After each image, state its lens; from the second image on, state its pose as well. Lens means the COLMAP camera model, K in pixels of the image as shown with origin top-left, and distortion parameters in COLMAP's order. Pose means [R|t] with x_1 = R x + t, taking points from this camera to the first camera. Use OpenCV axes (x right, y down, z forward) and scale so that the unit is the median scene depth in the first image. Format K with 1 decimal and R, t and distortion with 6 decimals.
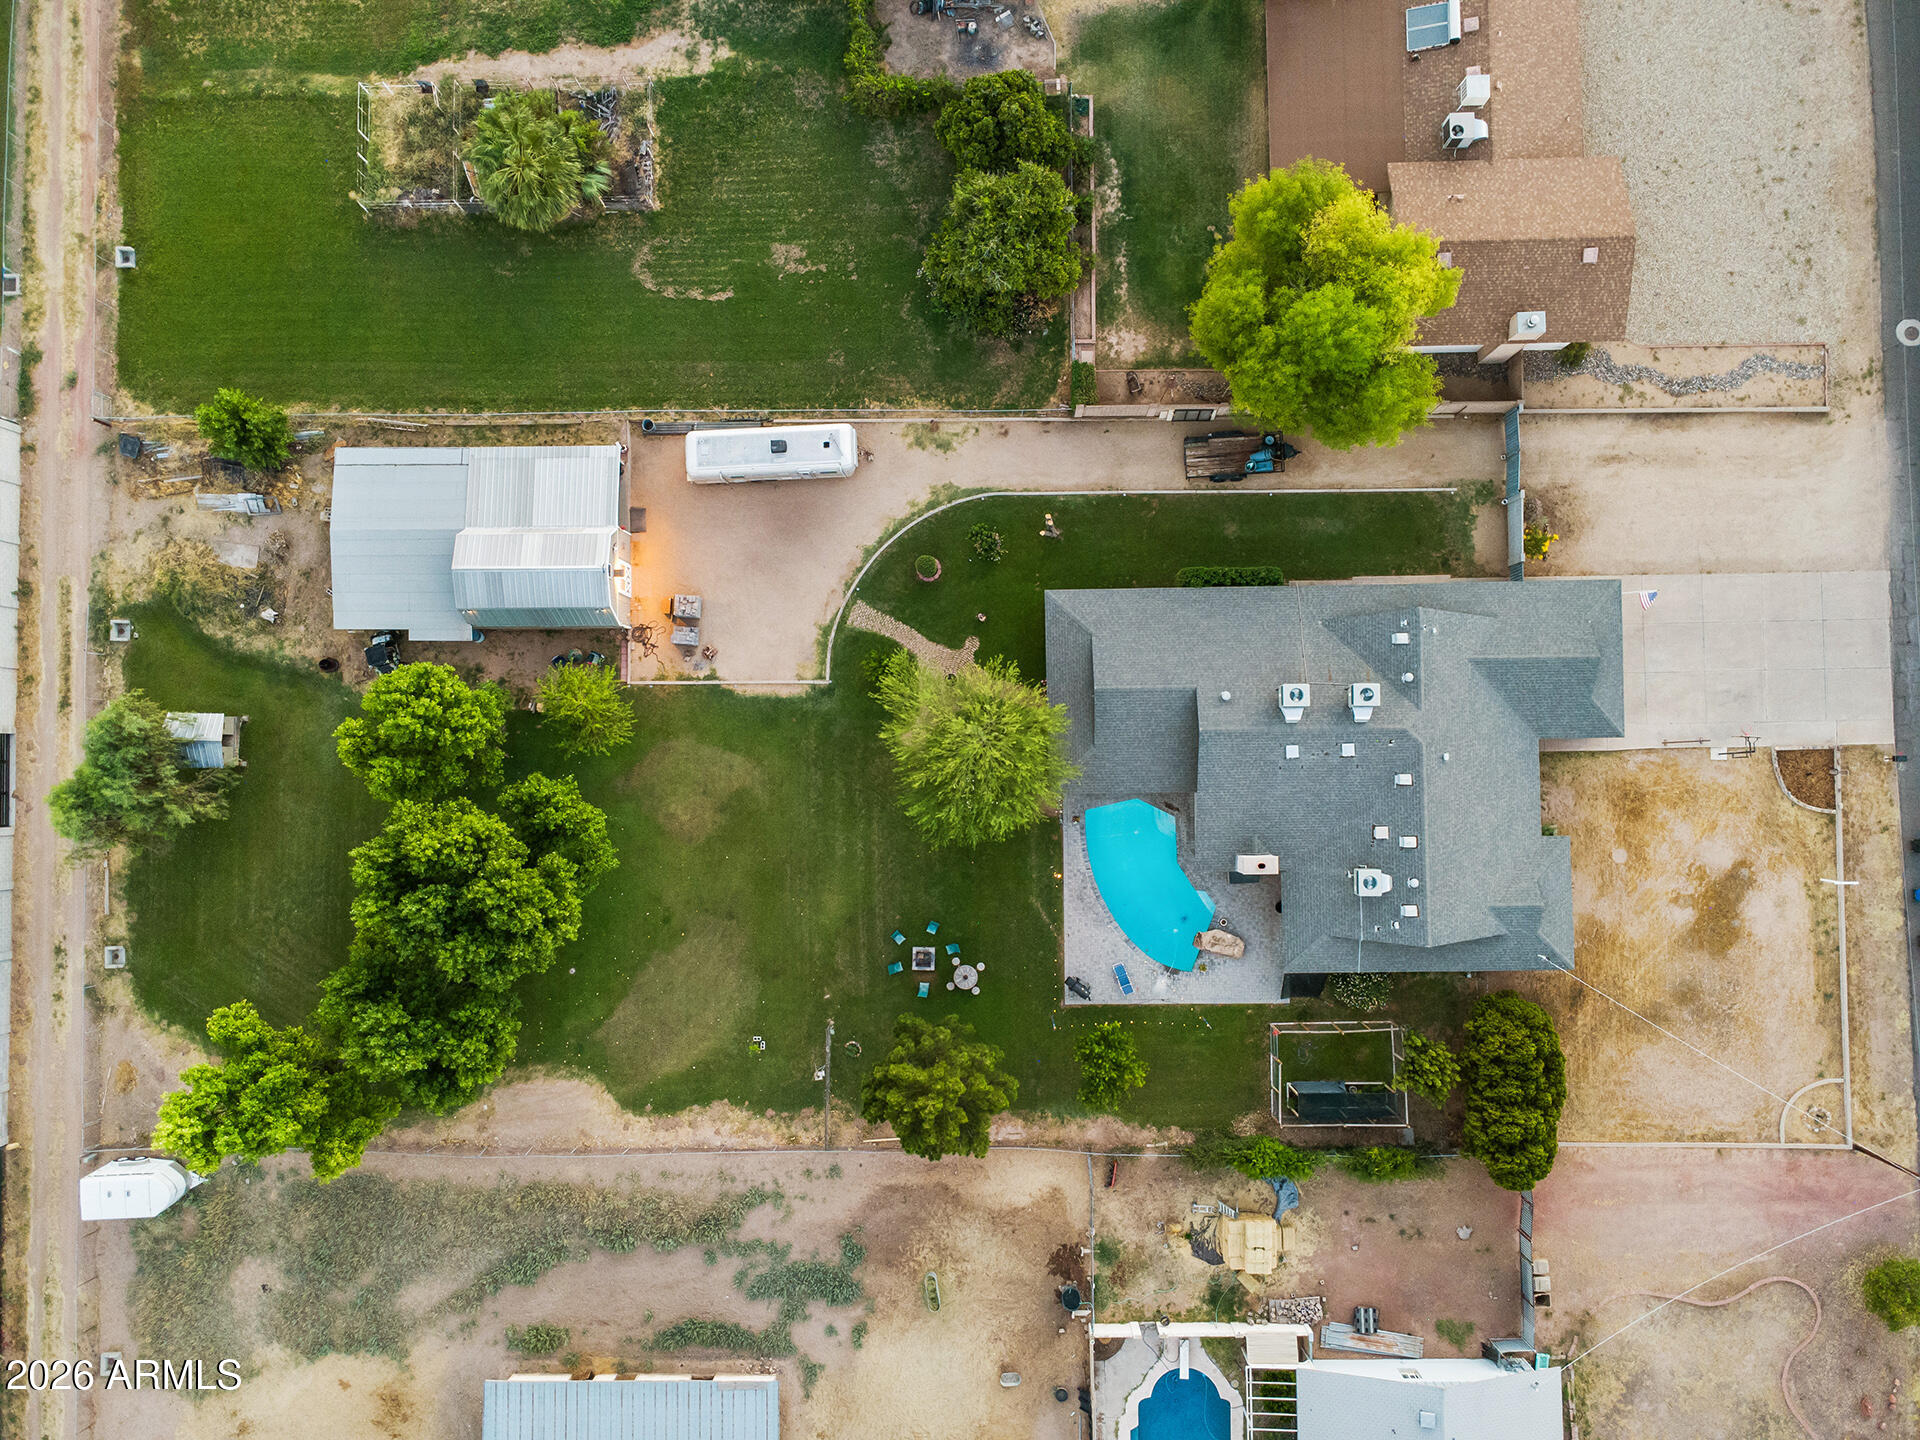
lens RADIAL K [[1345.2, 0, 956.8], [0, 1345.2, 726.7], [0, 0, 1]] dist [0.000949, 0.002041]
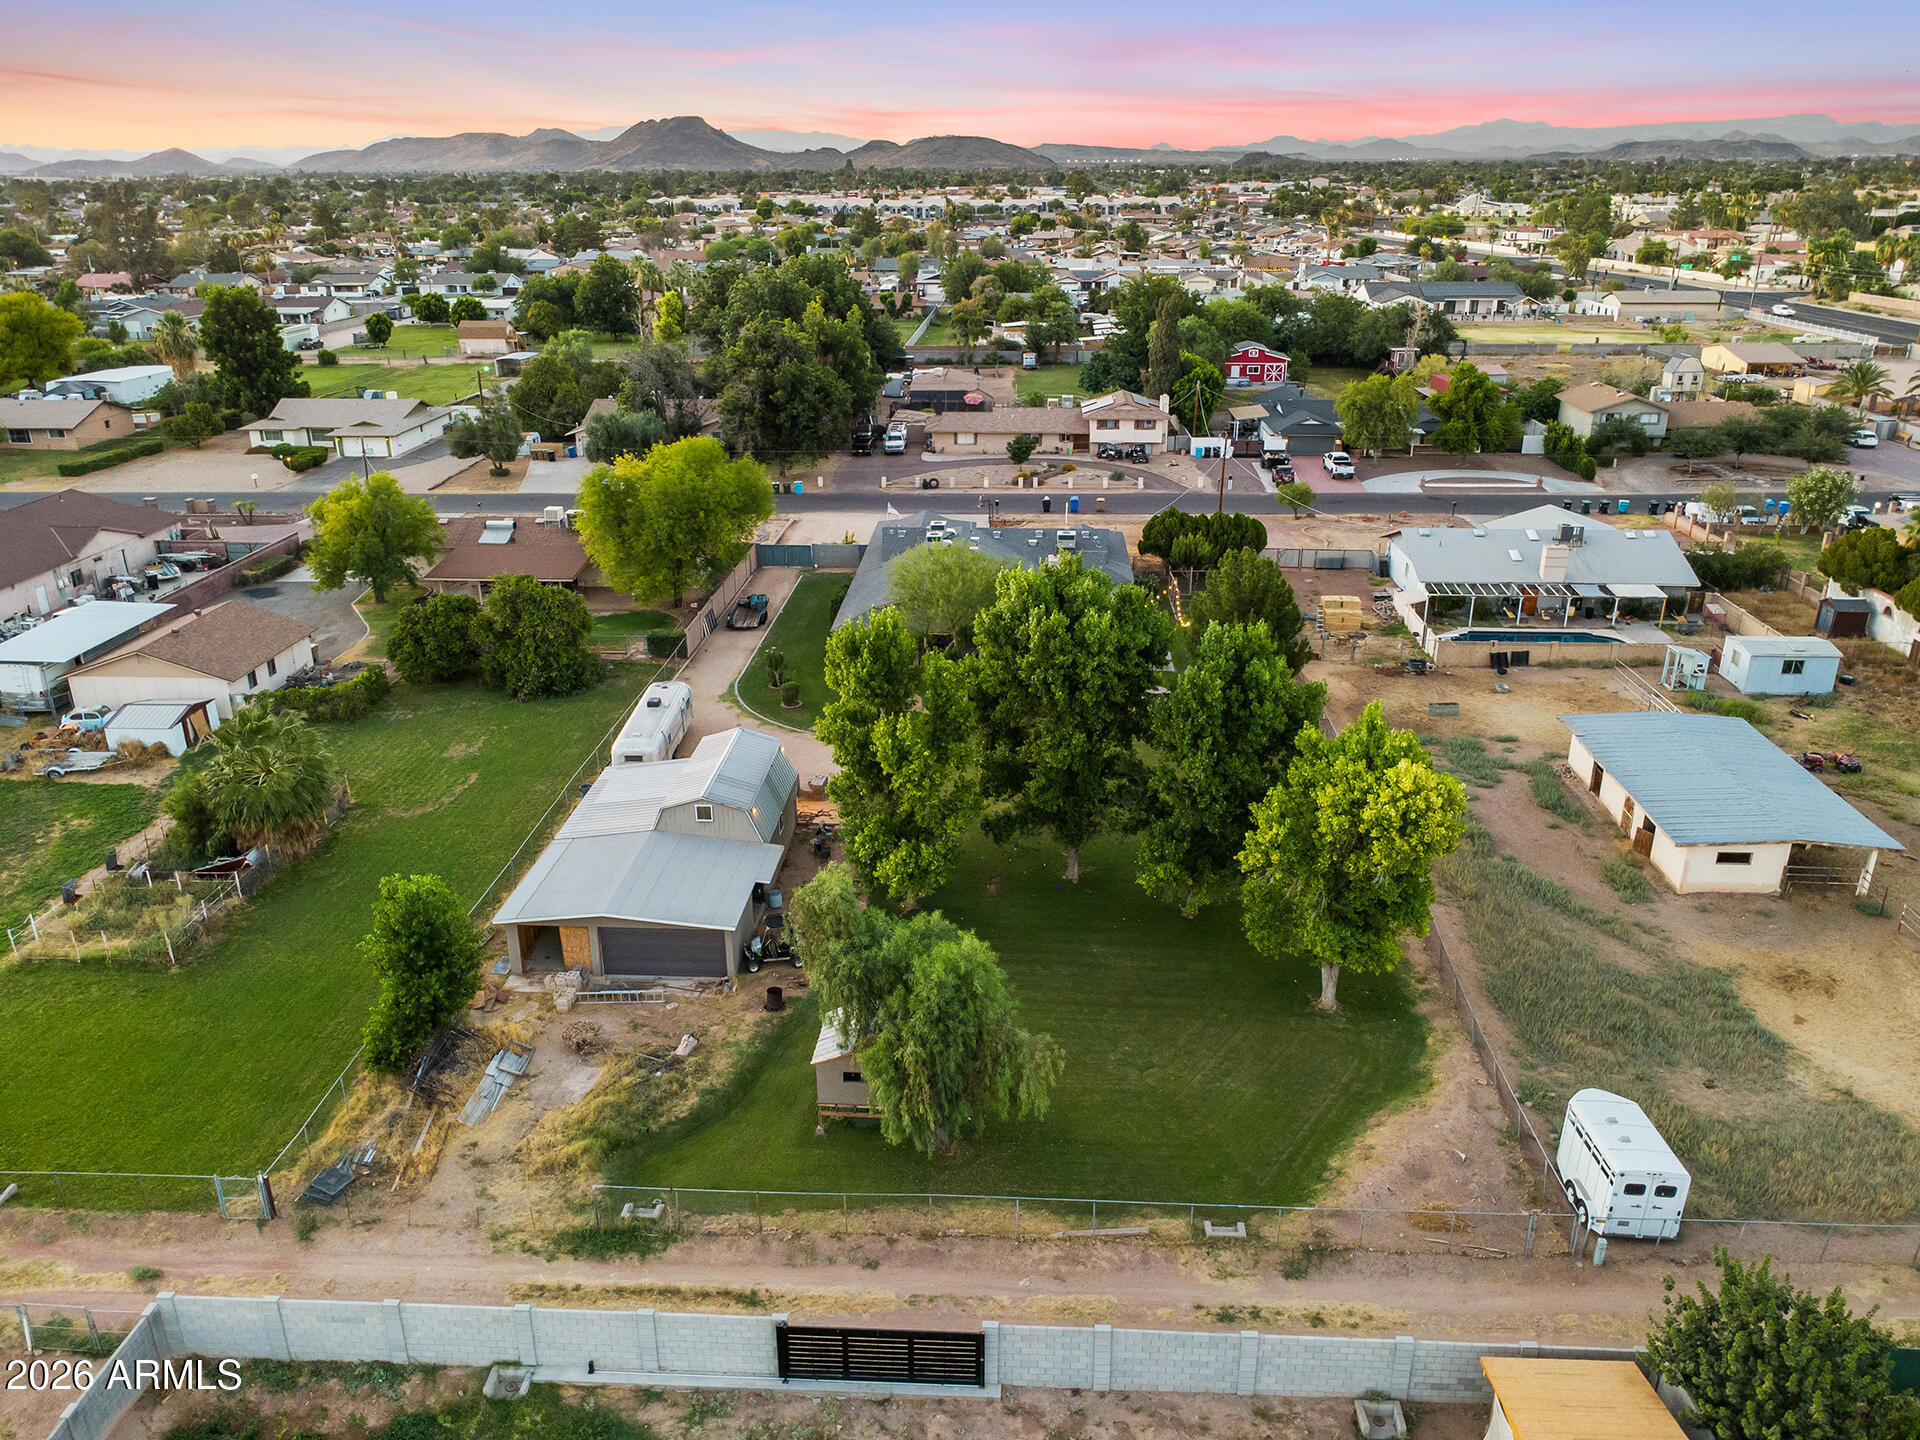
lens RADIAL K [[1409.6, 0, 960.0], [0, 1409.6, 720.0], [0, 0, 1]] dist [0.003323, -0.002009]
pose [[0.066512, -0.342502, 0.937160, -1.119412], [0.997221, 0.054398, -0.050894, 0.081446], [-0.033549, 0.937941, 0.345169, 0.613303]]
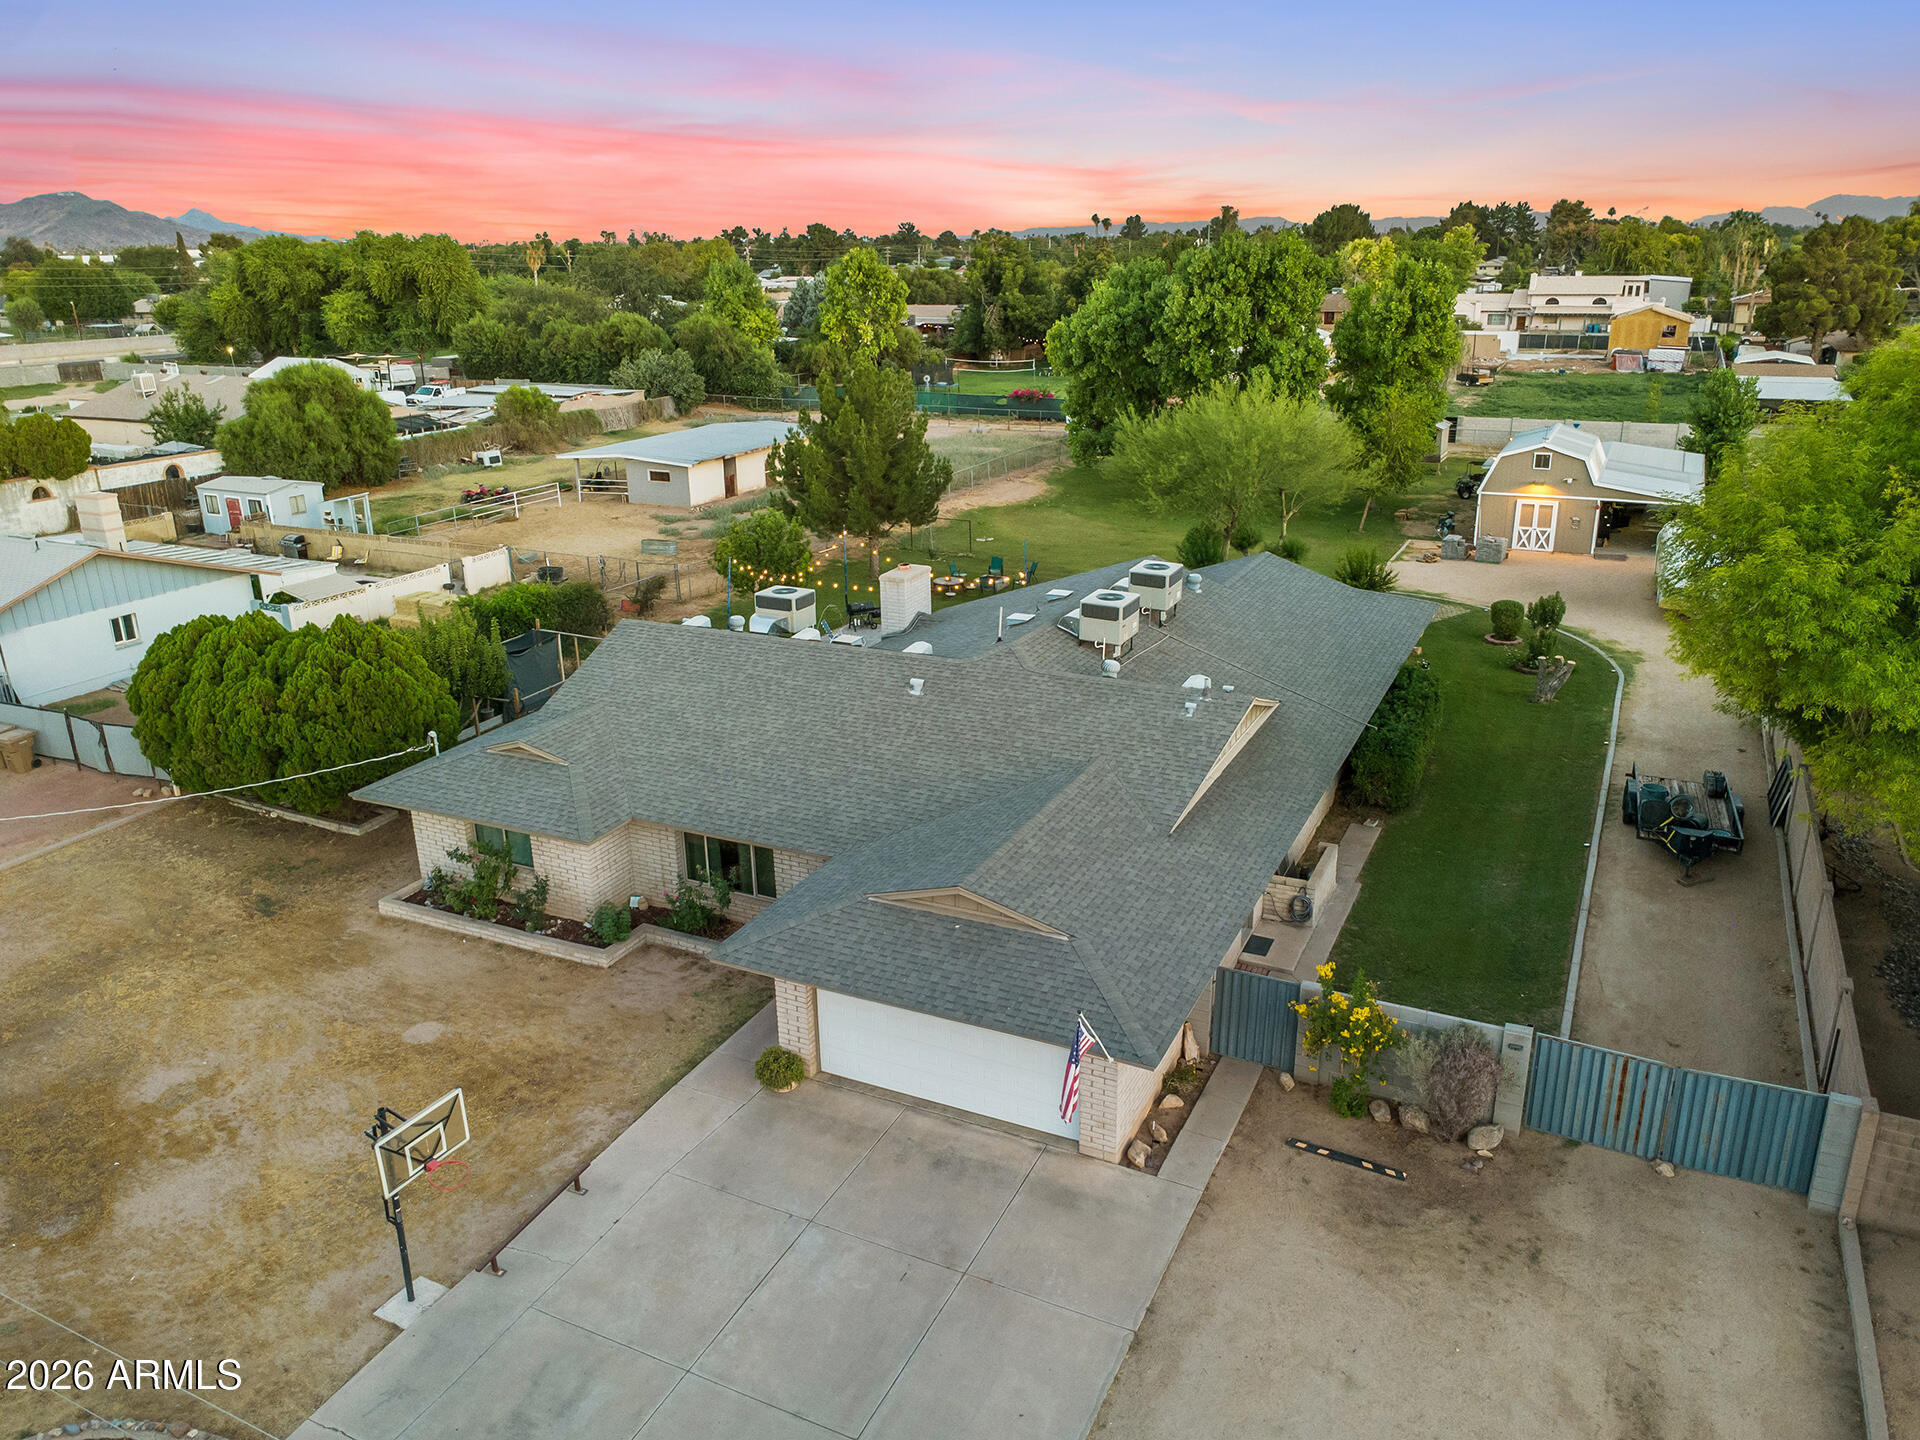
lens RADIAL K [[1394.6, 0, 960.0], [0, 1394.6, 720.0], [0, 0, 1]] dist [0.003085, 0.000641]
pose [[-0.447626, 0.321055, -0.834598, 0.709550], [-0.892157, -0.096977, 0.441192, -0.189026], [0.060710, 0.942082, 0.329841, 0.800205]]
